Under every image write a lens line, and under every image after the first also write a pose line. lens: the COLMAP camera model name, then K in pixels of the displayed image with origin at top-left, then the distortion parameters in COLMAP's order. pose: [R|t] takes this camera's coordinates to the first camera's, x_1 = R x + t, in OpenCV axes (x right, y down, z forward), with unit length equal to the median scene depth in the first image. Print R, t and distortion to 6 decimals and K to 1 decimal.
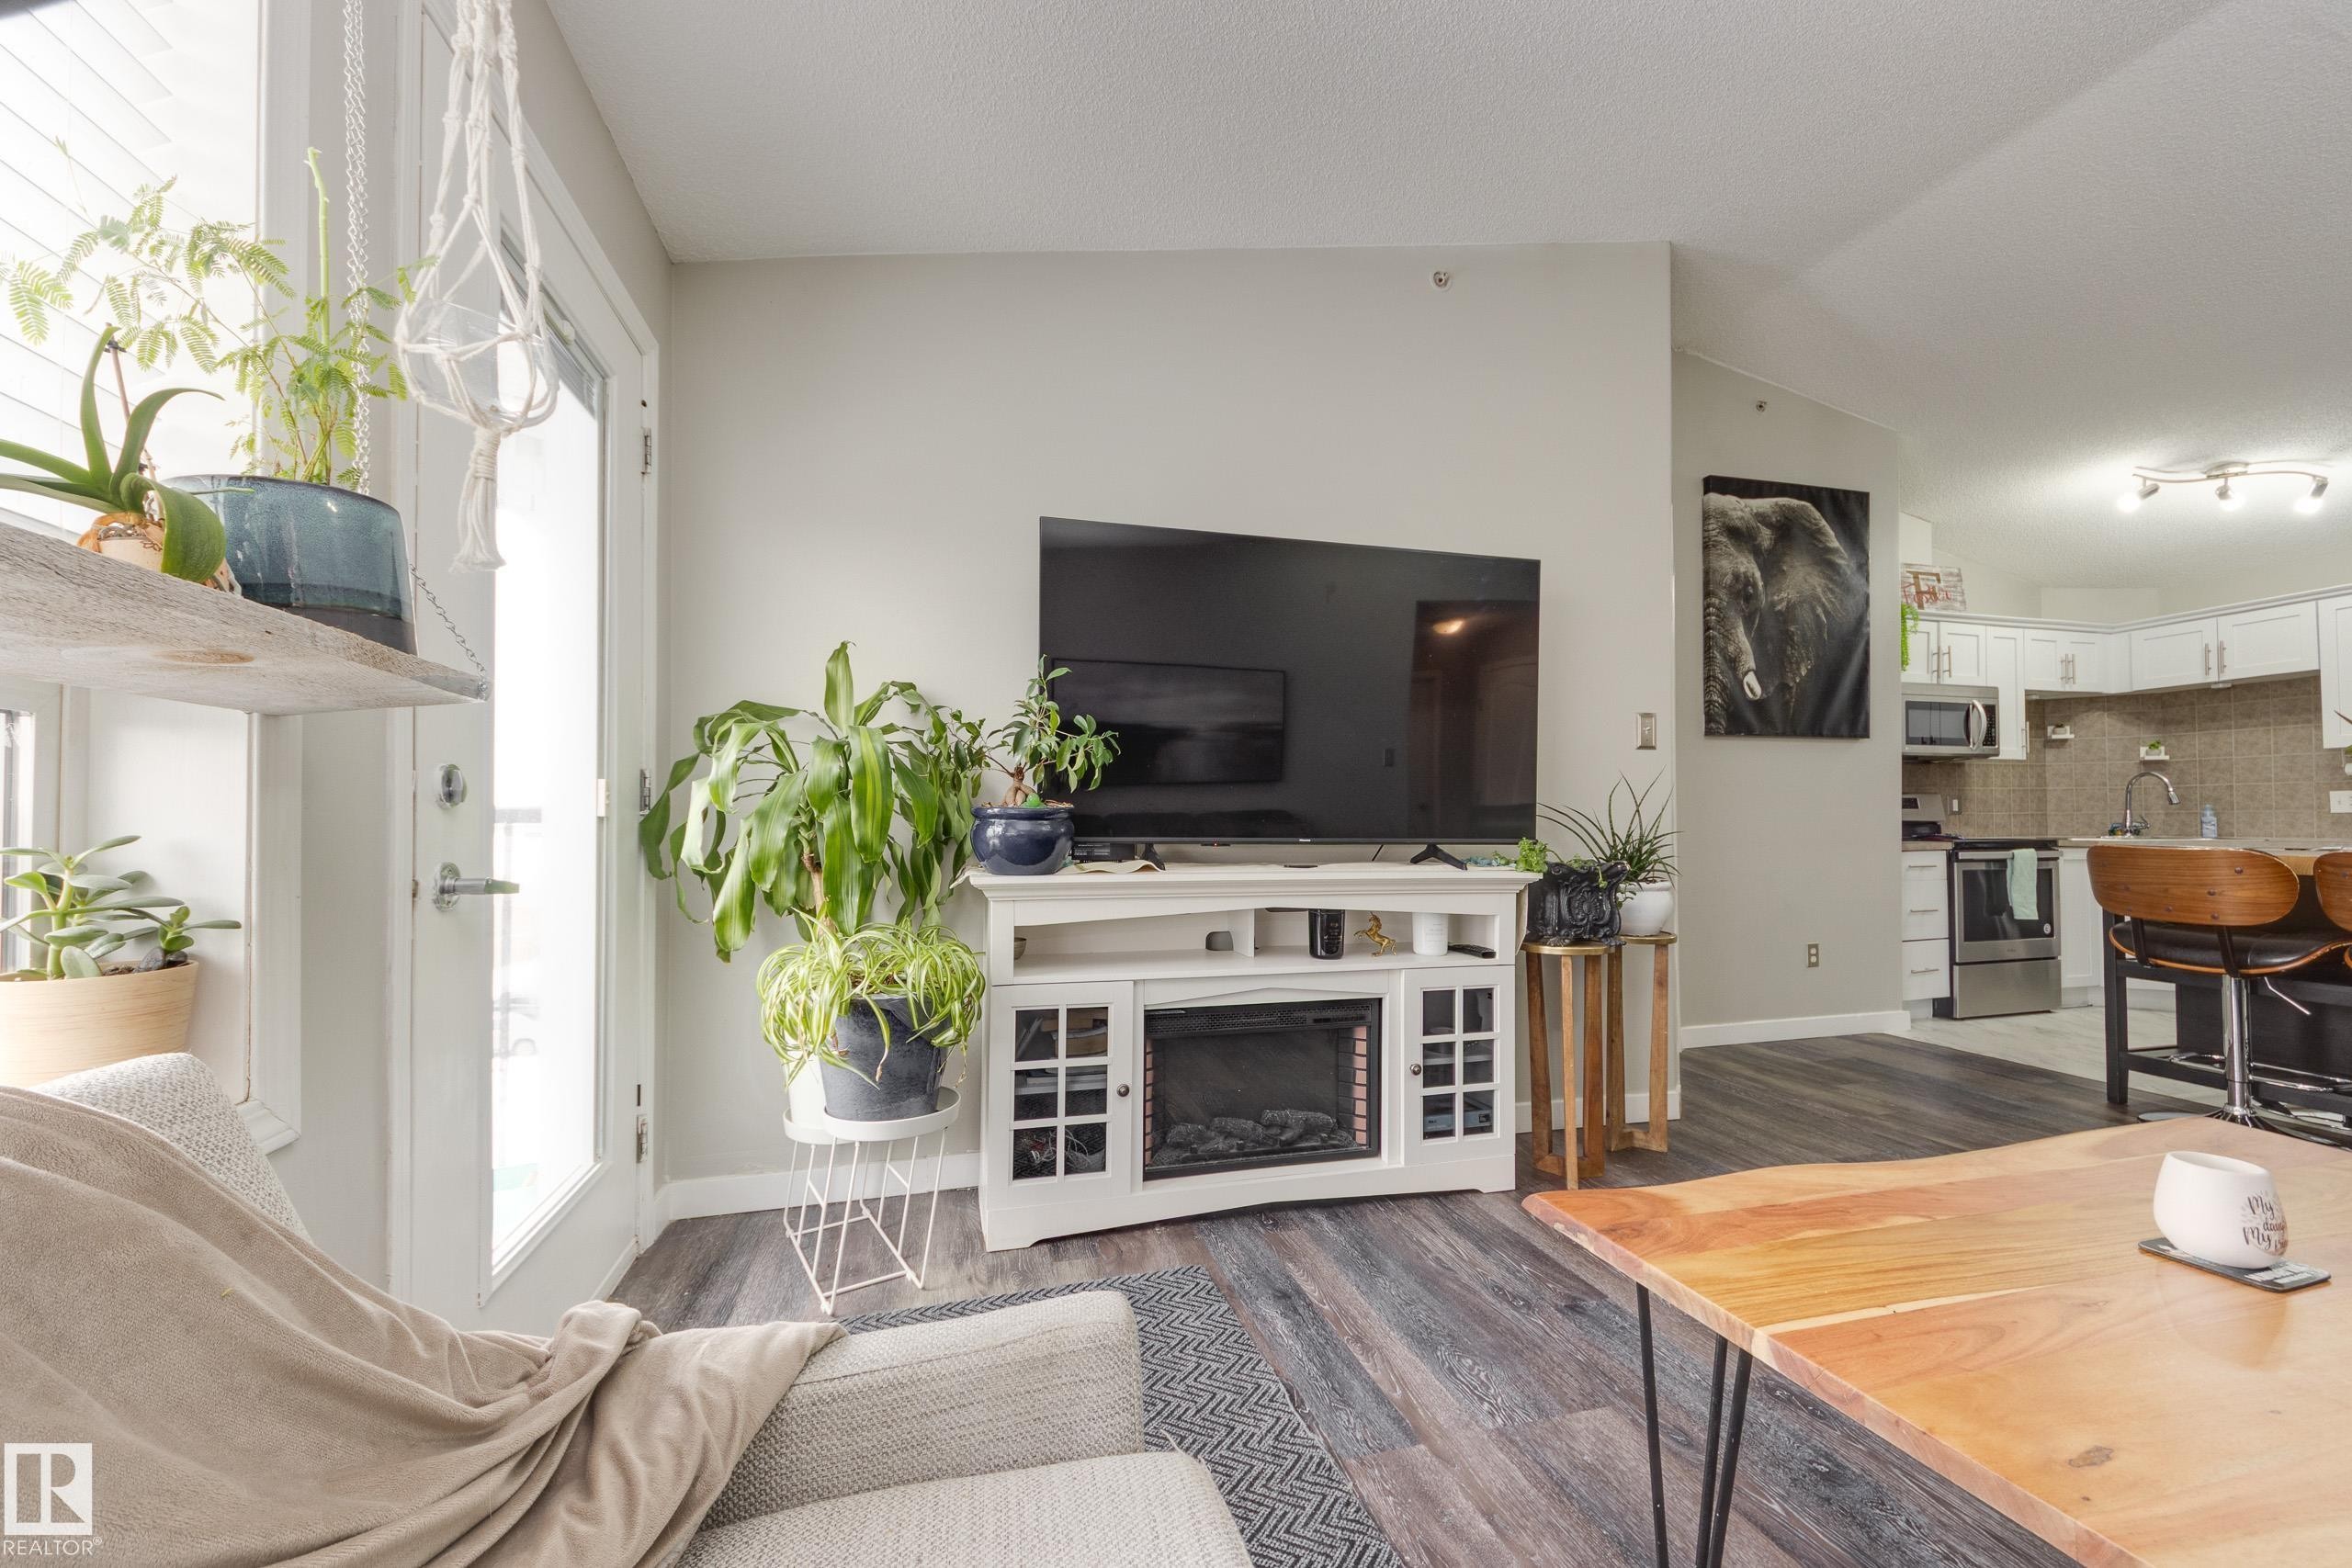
lens RADIAL K [[881.7, 0, 1175.4], [0, 881.7, 807.4], [0, 0, 1]] dist [0.027942, -0.018303]
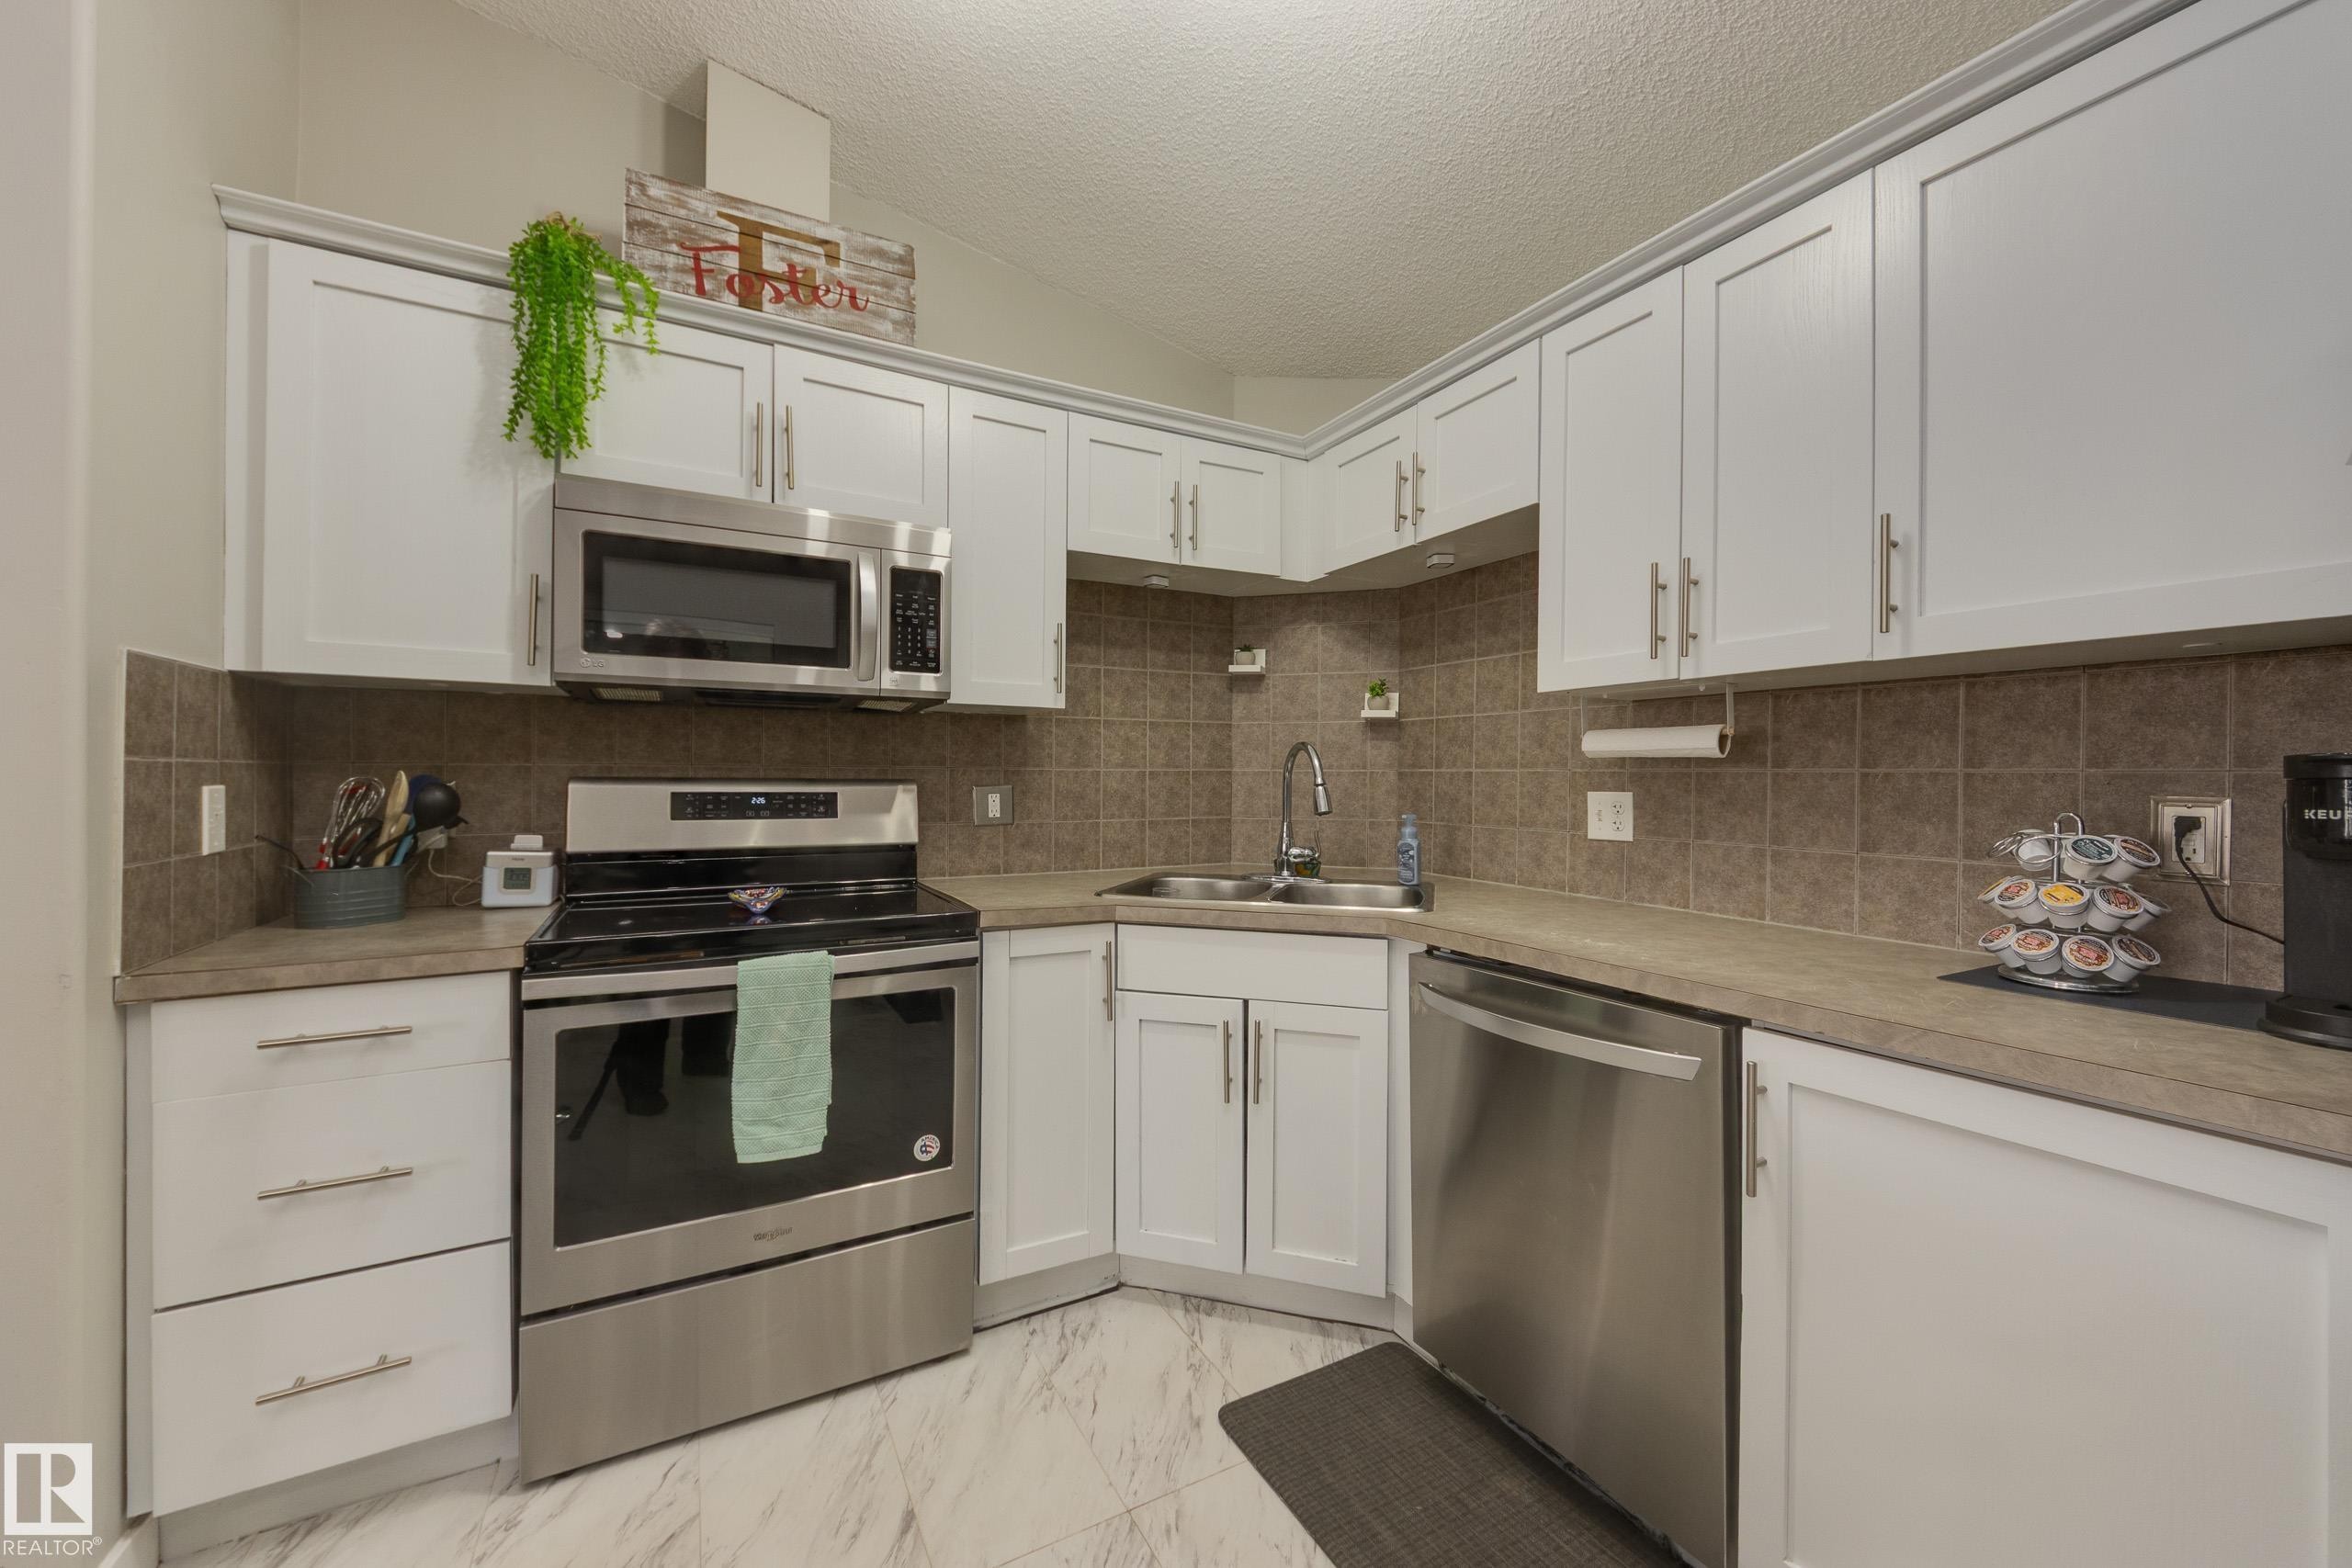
lens RADIAL K [[884.4, 0, 1176.0], [0, 884.4, 784.0], [0, 0, 1]] dist [0.011958, -0.009473]
pose [[0.972689, 0.009603, 0.231915, 1.999953], [-0.015961, 0.999546, 0.025556, -0.062294], [-0.231564, -0.028559, 0.972400, 1.225944]]
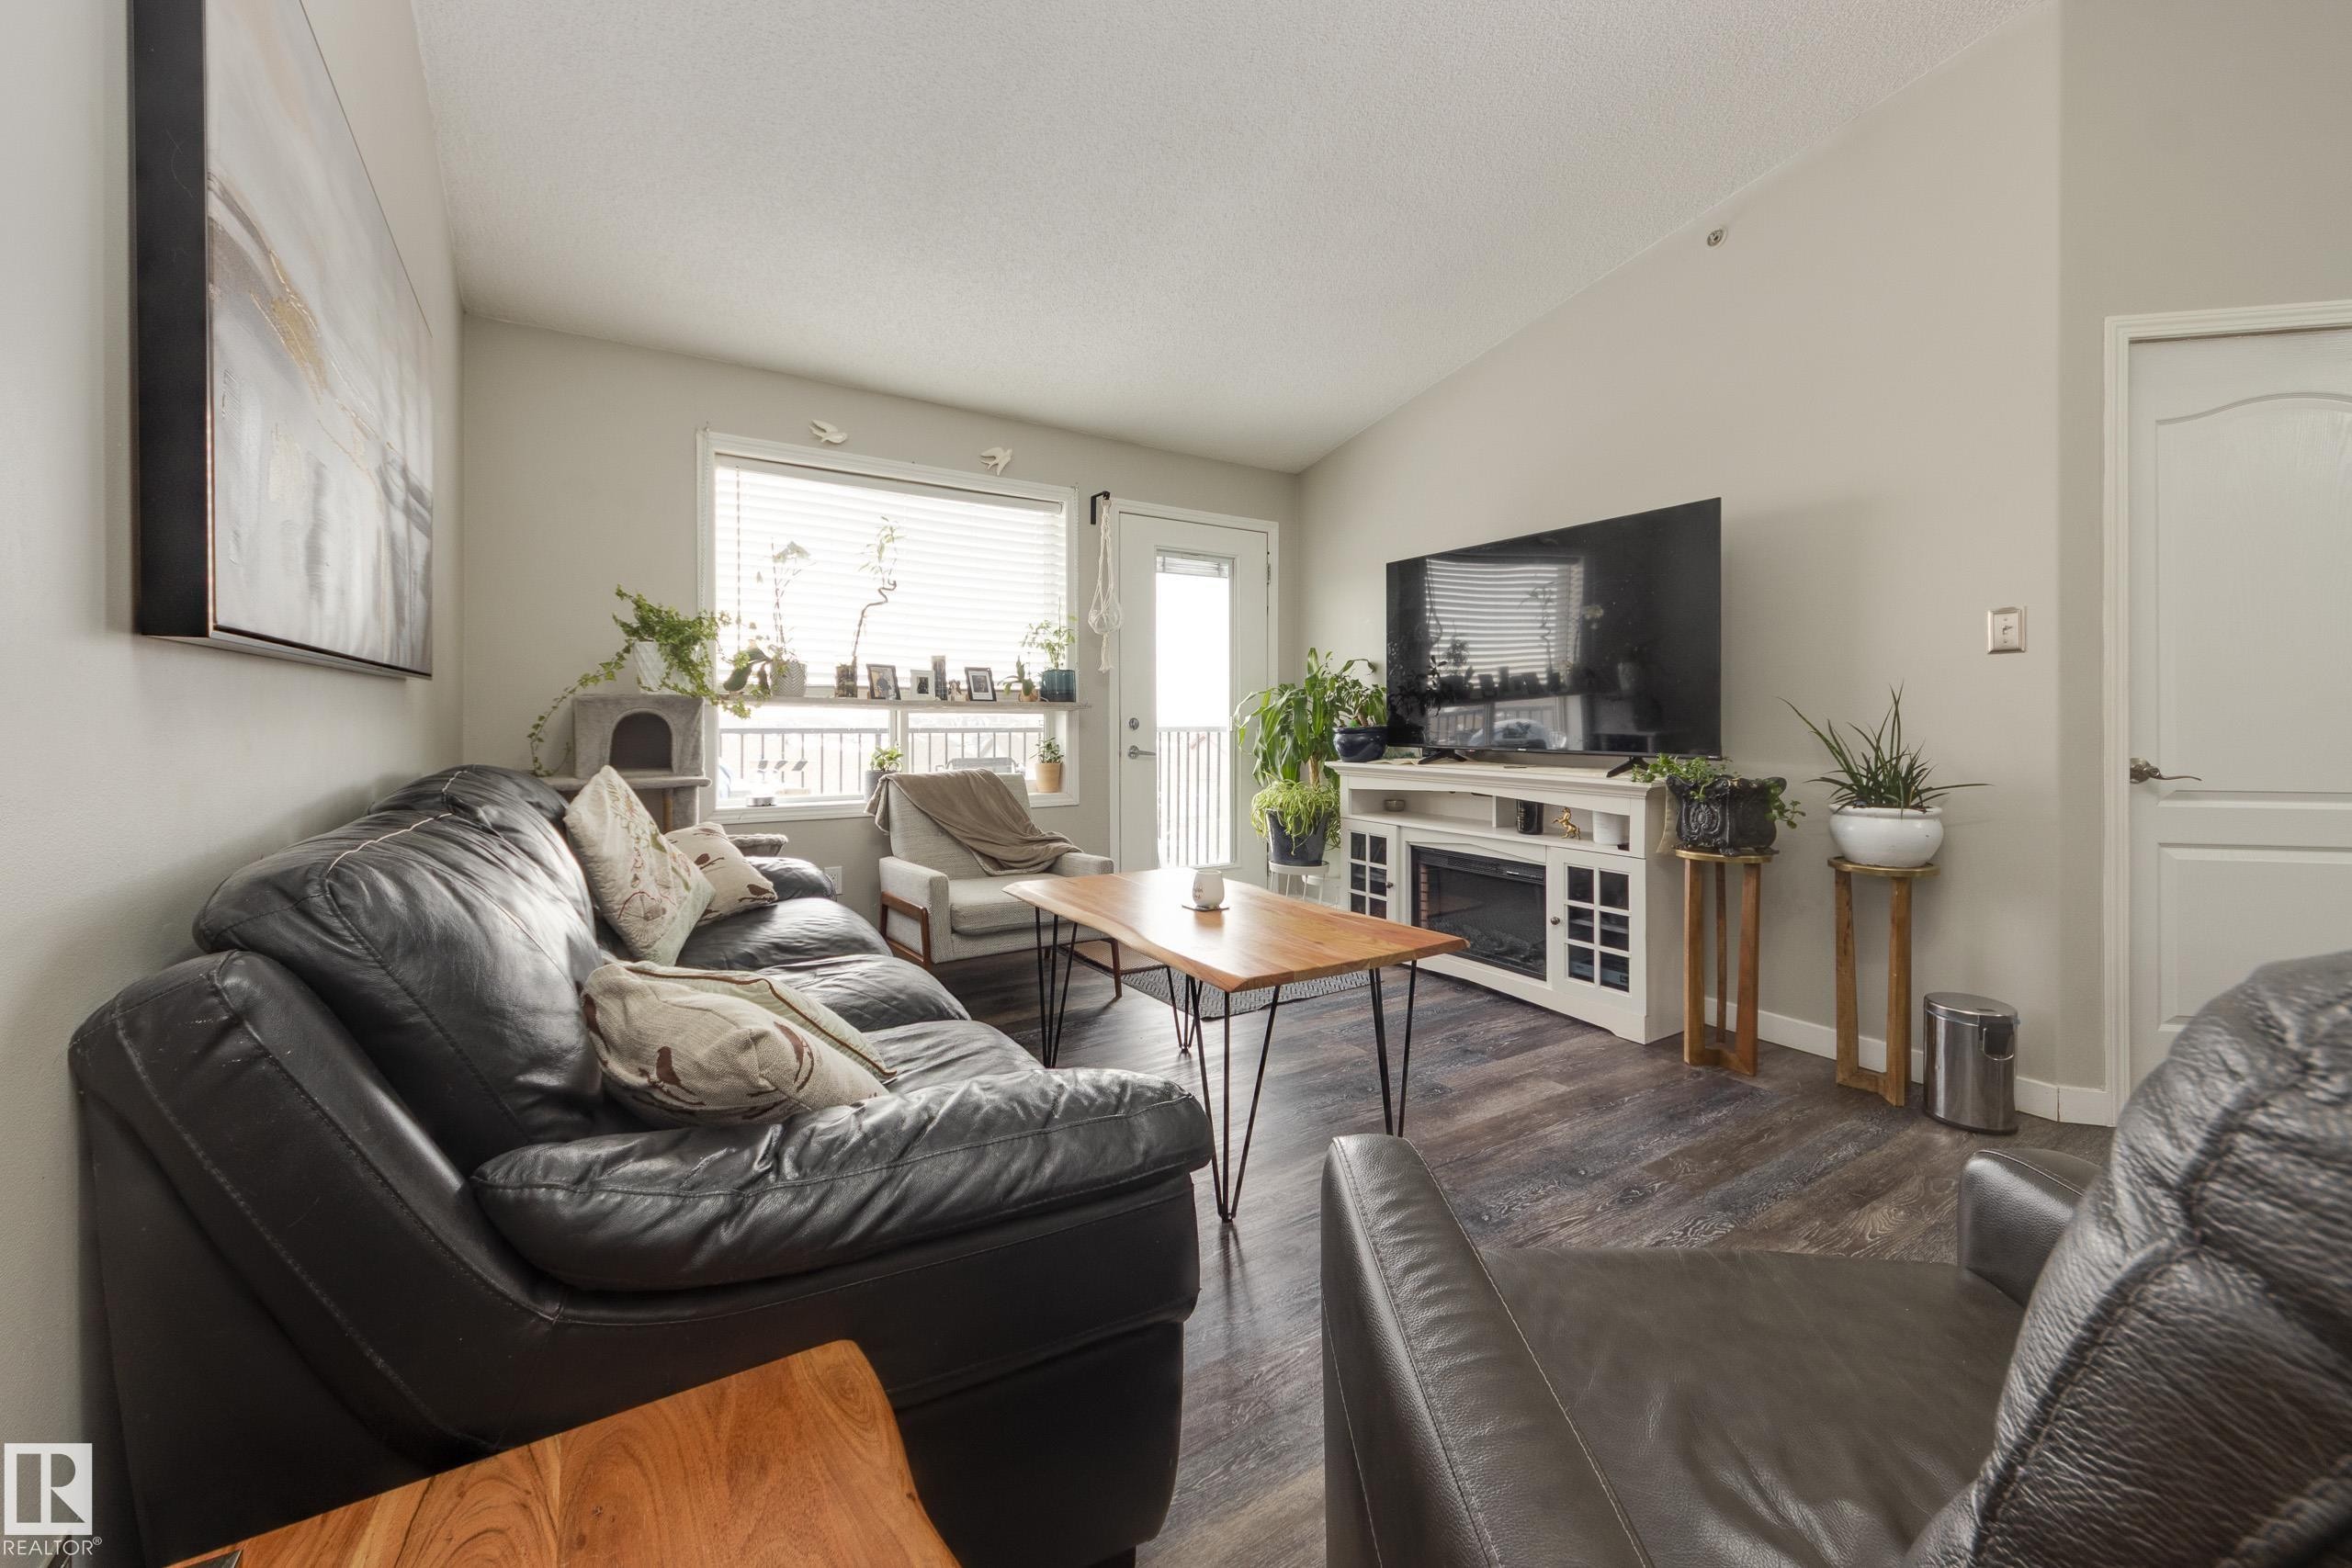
lens RADIAL K [[905.4, 0, 1163.2], [0, 905.4, 723.4], [0, 0, 1]] dist [0.027582, -0.014572]
pose [[0.294669, 0.001322, -0.955598, 1.409754], [0.016469, 0.999844, 0.006461, -0.025364], [0.955457, -0.017641, 0.294601, 0.020111]]
